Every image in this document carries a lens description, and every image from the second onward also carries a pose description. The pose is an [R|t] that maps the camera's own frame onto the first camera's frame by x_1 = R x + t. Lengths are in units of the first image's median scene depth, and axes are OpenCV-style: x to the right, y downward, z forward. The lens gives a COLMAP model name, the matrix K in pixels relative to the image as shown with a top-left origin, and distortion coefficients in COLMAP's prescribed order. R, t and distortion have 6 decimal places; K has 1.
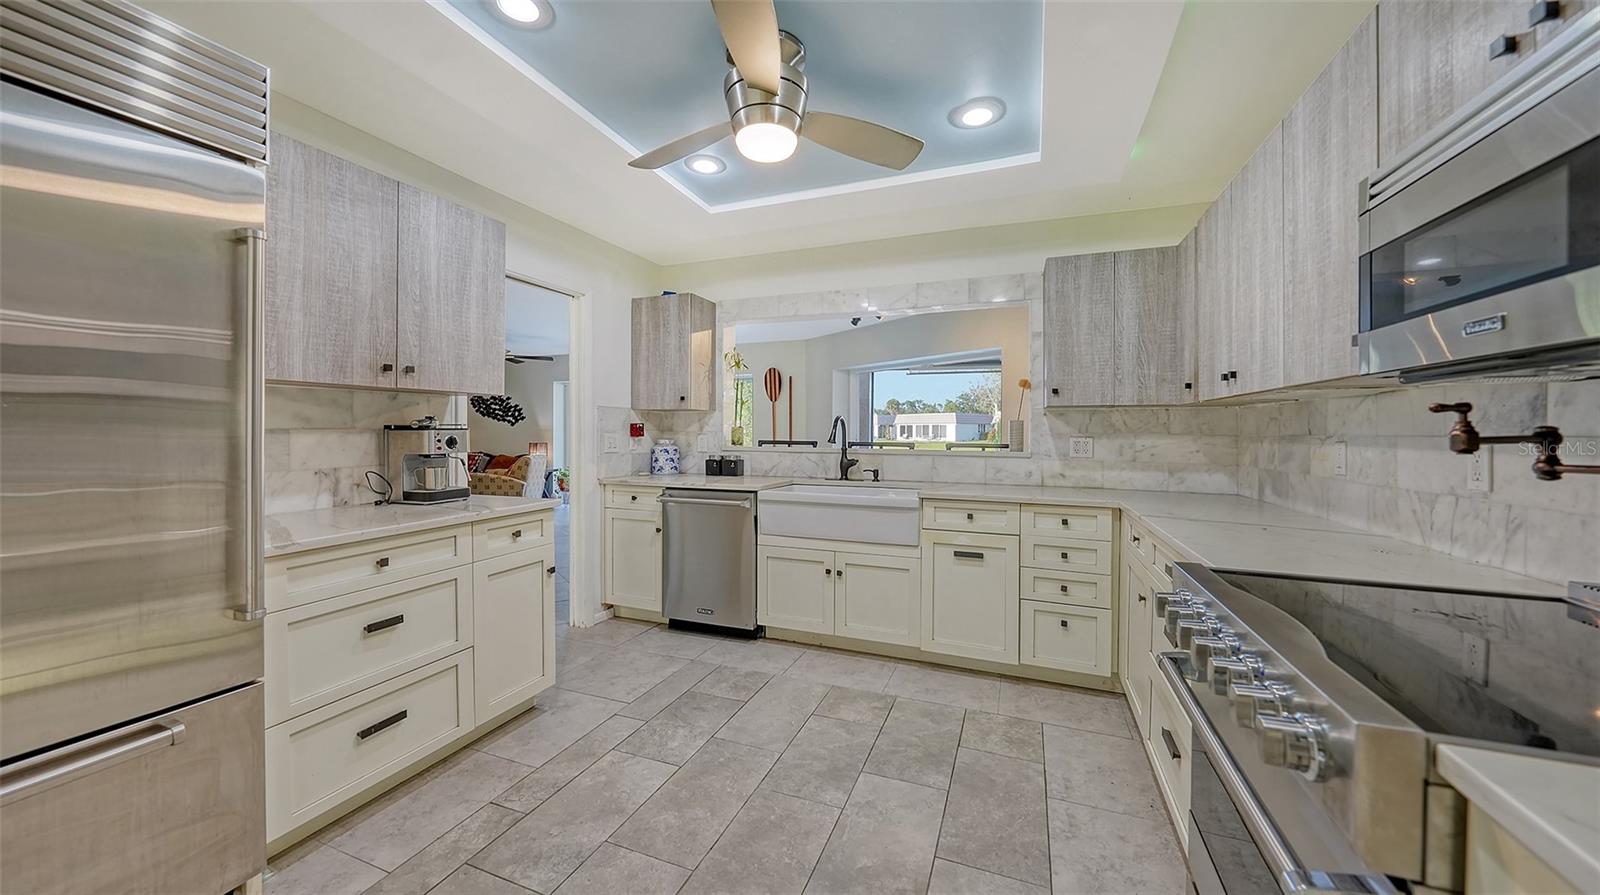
lens RADIAL K [[564.1, 0, 807.8], [0, 564.1, 437.9], [0, 0, 1]] dist [-0.017626, 0.000085]
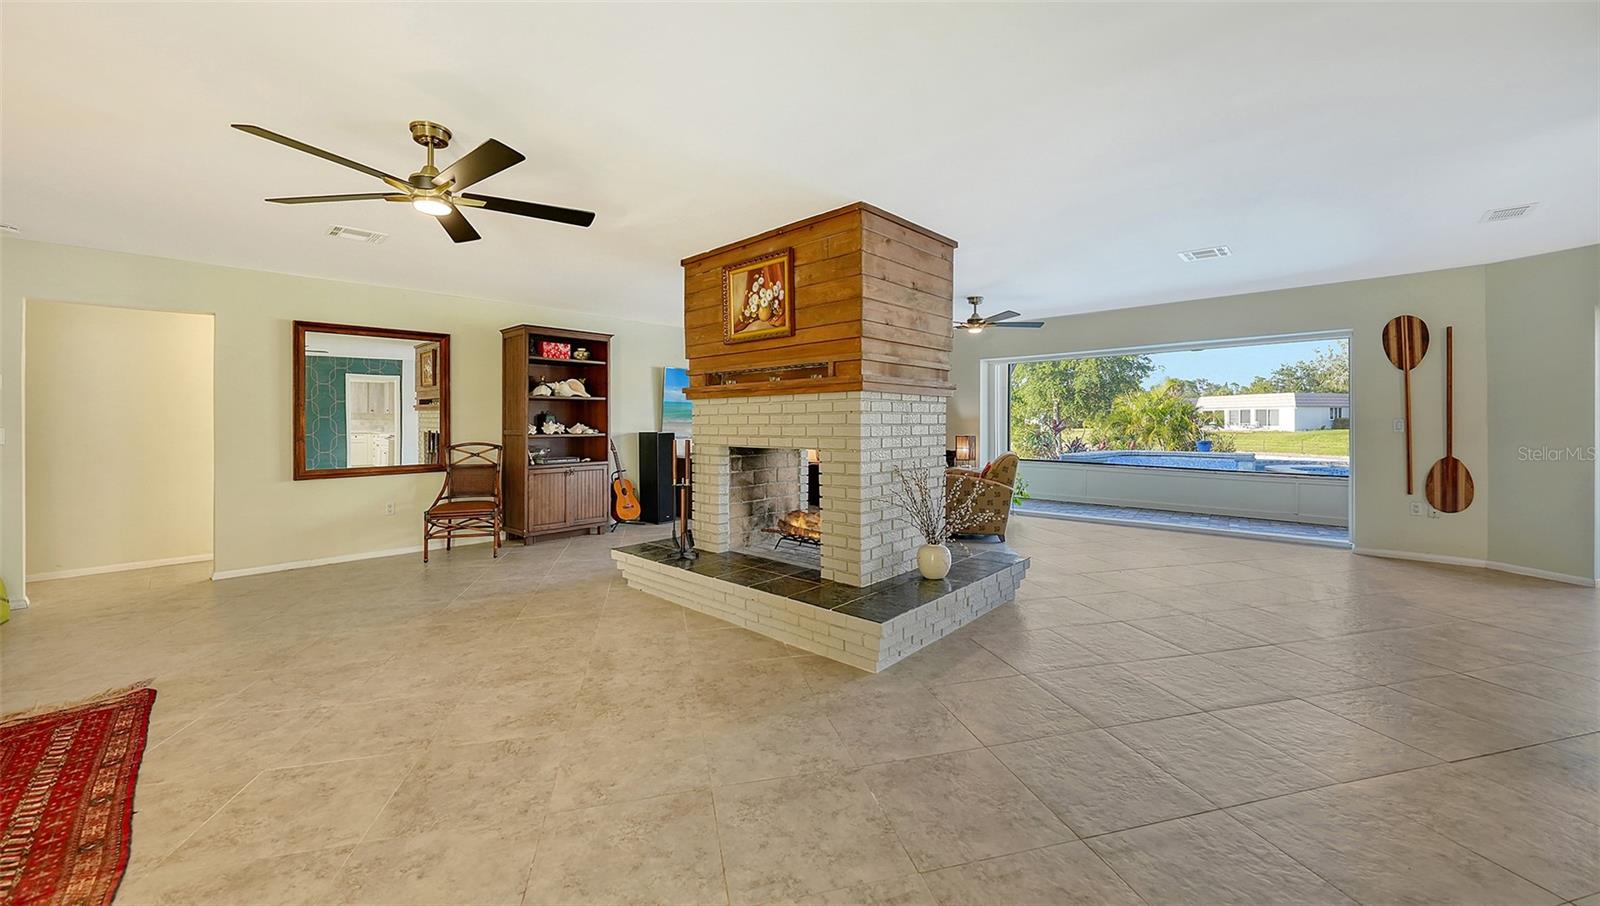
lens RADIAL K [[600.0, 0, 802.9], [0, 600.0, 419.1], [0, 0, 1]] dist [-0.006197, 0.000260]
pose [[0.927849, -0.013254, -0.372720, -0.349639], [0.007402, 0.999826, -0.017128, -0.002476], [0.372882, 0.013134, 0.927786, 0.108381]]
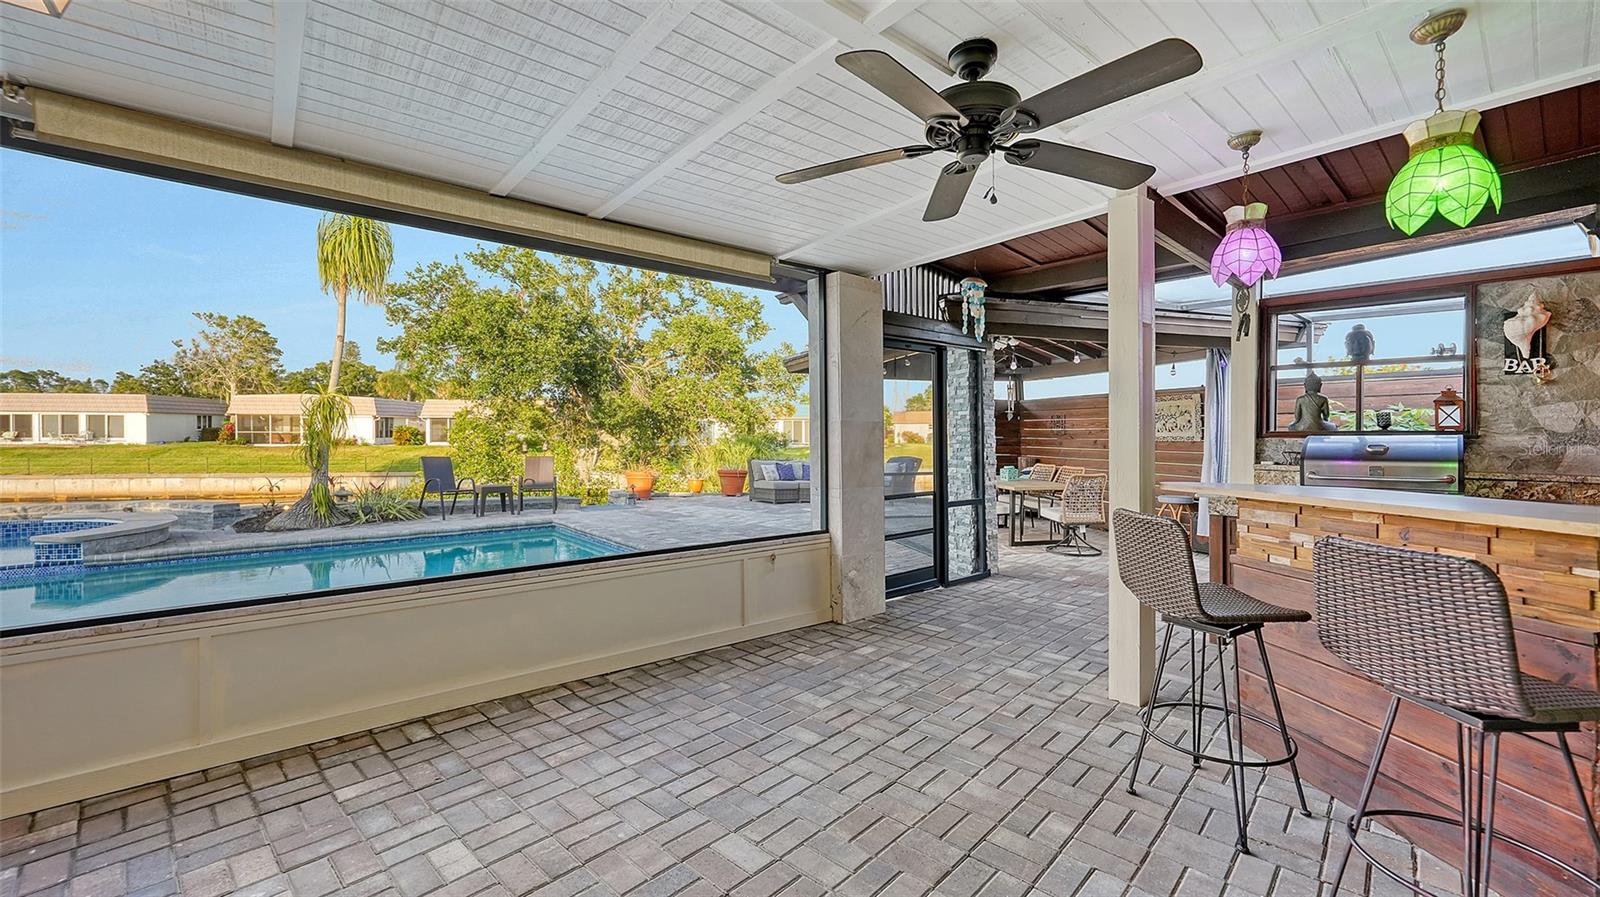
lens RADIAL K [[630.0, 0, 804.8], [0, 630.0, 442.0], [0, 0, 1]] dist [0.008513, 0.000050]
pose [[0.484868, -0.020782, 0.874341, 0.117725], [0.009937, 0.999784, 0.018253, -0.005903], [-0.874531, -0.000162, 0.484969, 0.622405]]
